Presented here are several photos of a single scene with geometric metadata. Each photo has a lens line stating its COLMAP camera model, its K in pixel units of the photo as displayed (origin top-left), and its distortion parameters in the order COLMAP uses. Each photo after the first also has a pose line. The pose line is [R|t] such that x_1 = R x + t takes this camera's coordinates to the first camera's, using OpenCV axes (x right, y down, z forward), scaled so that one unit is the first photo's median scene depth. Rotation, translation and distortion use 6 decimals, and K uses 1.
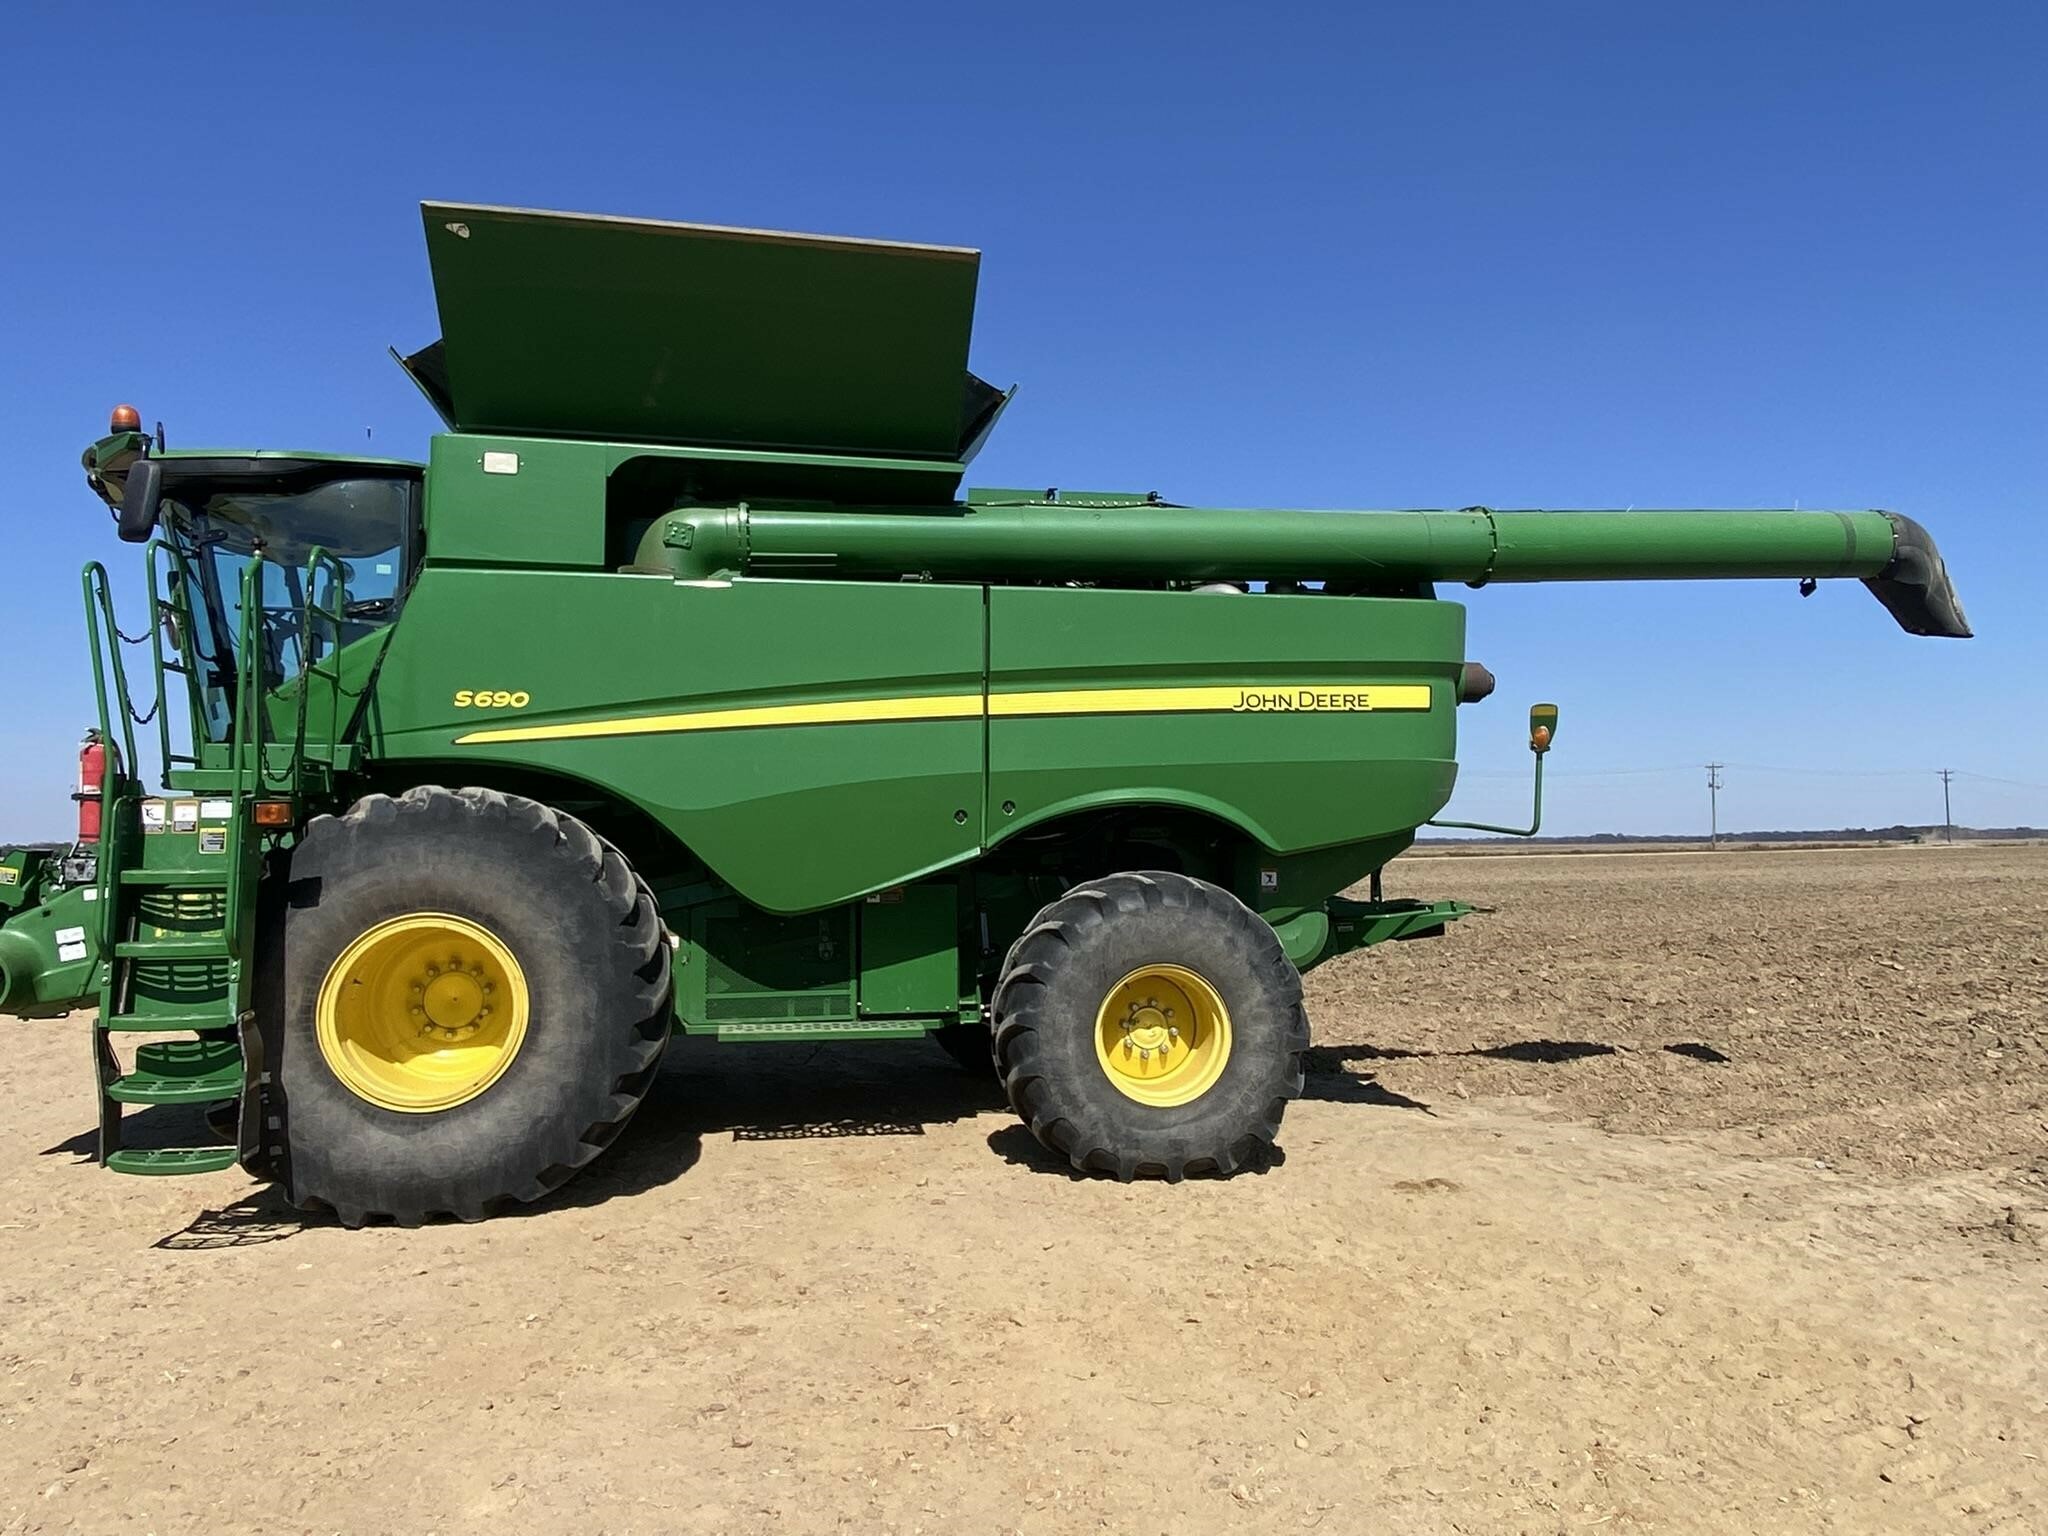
lens RADIAL K [[1429.3, 0, 1024.6], [0, 1429.3, 764.6], [0, 0, 1]] dist [0.052544, -0.059461]
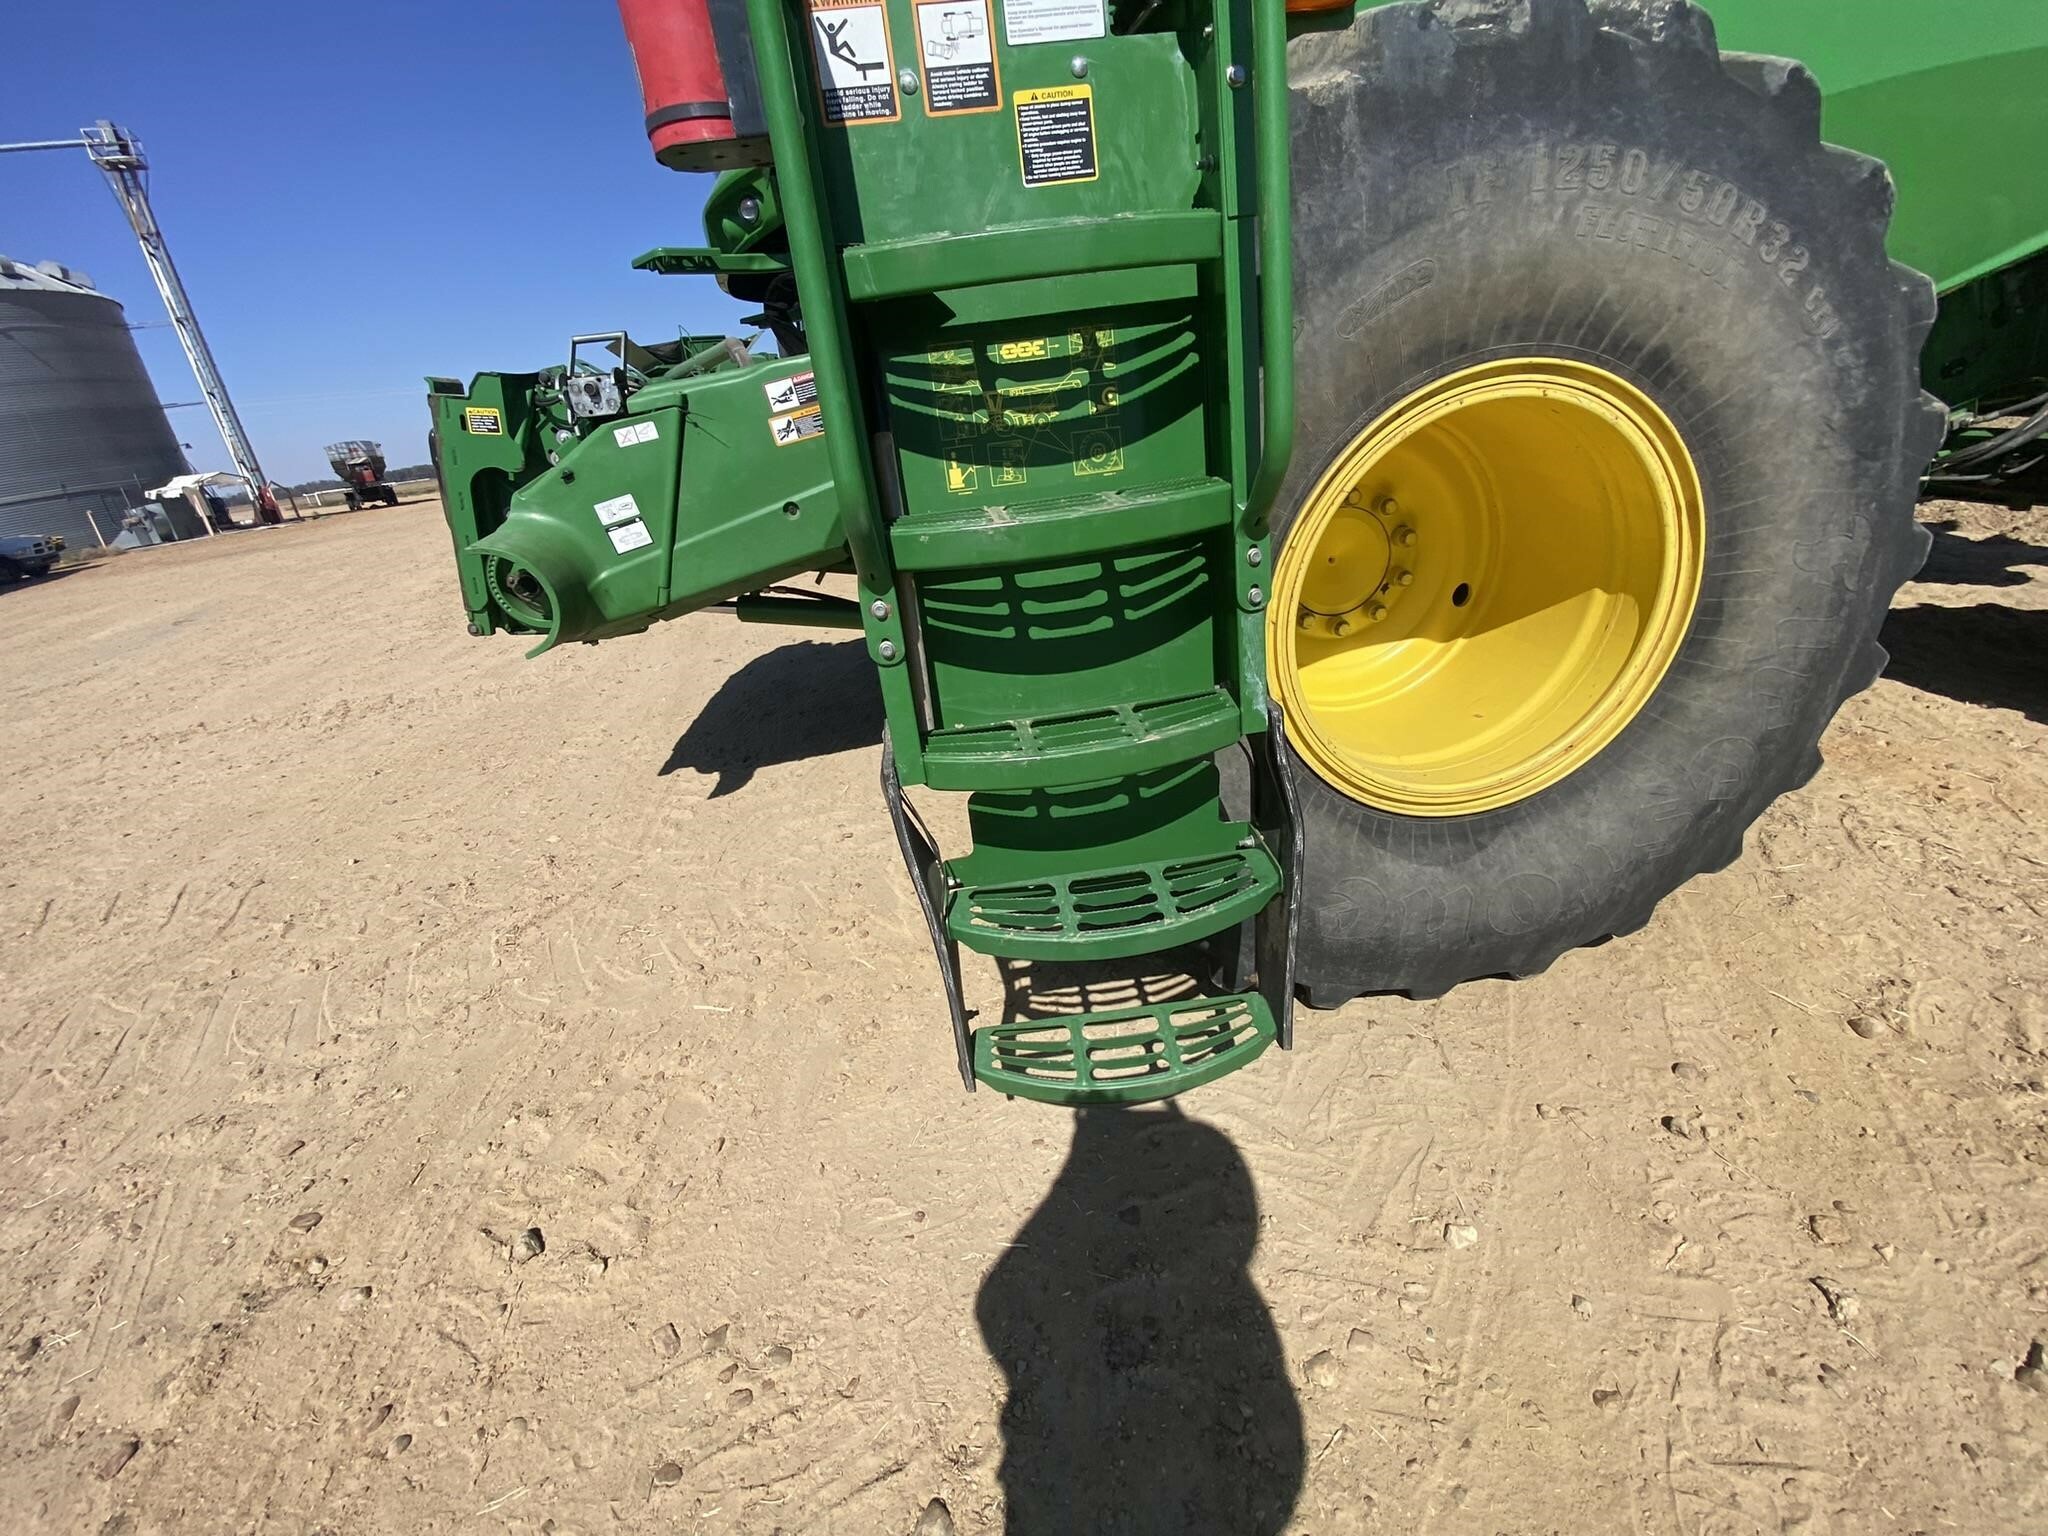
lens RADIAL K [[828.8, 0, 1021.0], [0, 828.8, 764.9], [0, 0, 1]] dist [0.012613, -0.016327]
pose [[0.991852, -0.069722, -0.106620, -0.467657], [0.110877, 0.884587, 0.453003, 0.074104], [0.062730, -0.461134, 0.885111, 0.658452]]
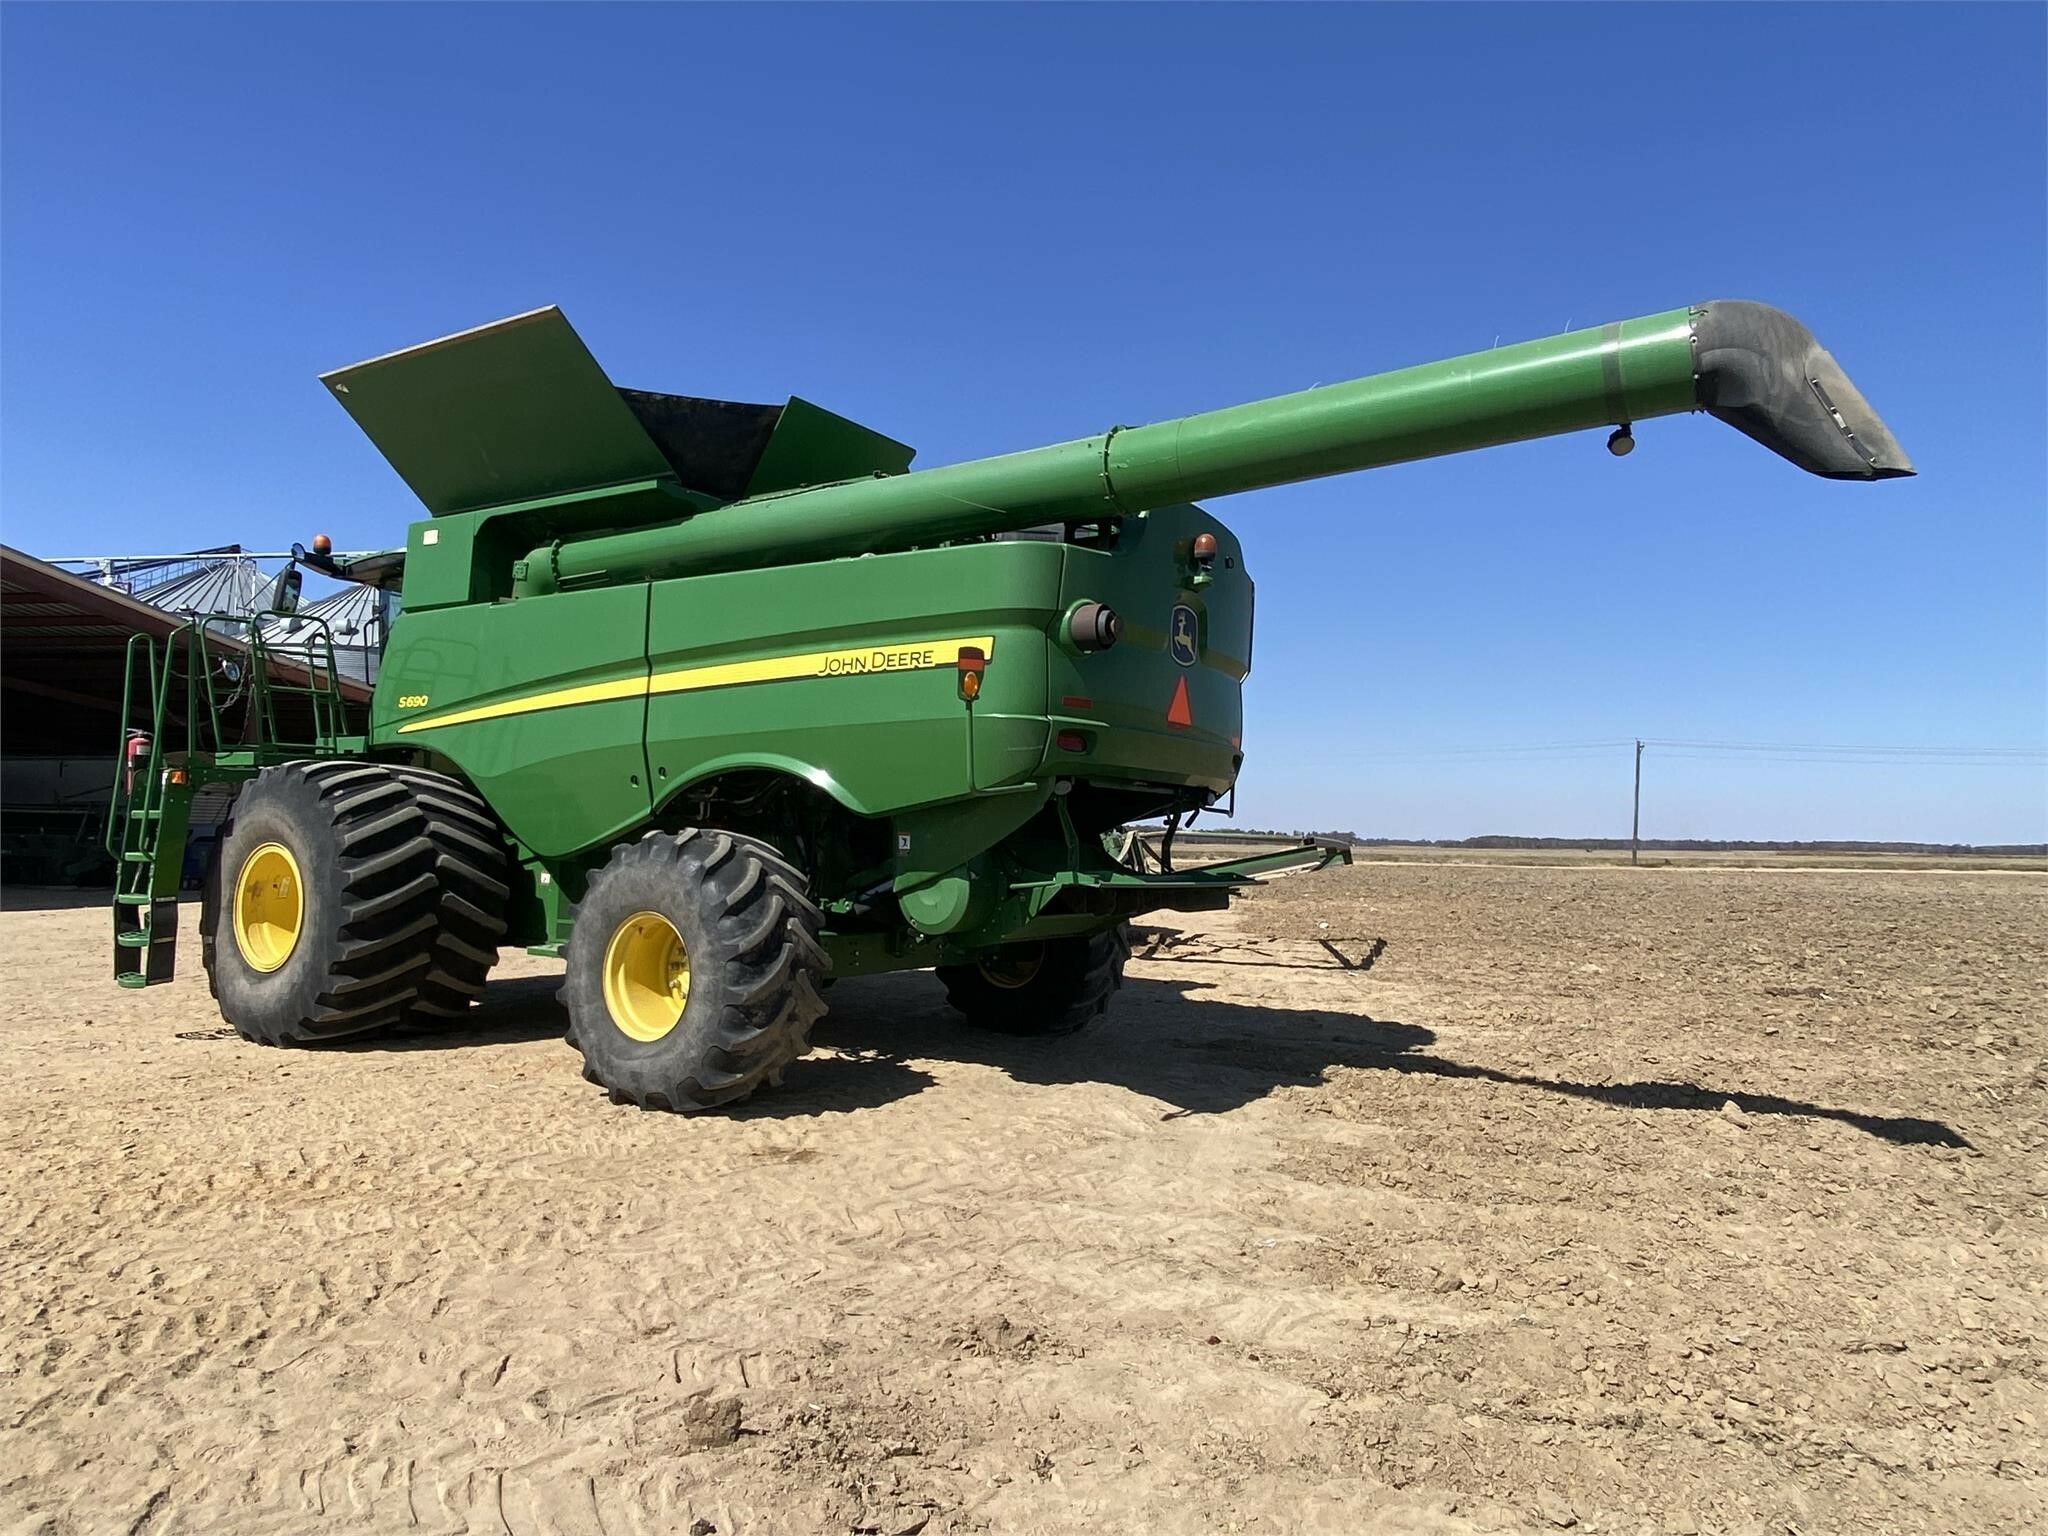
lens RADIAL K [[1272.0, 0, 1045.2], [0, 1272.0, 769.5], [0, 0, 1]] dist [0.026981, -0.028598]
pose [[0.740196, -0.016069, -0.672199, 0.979539], [0.018529, 0.999822, -0.003497, 0.039618], [0.672136, -0.009867, 0.740362, 0.482889]]
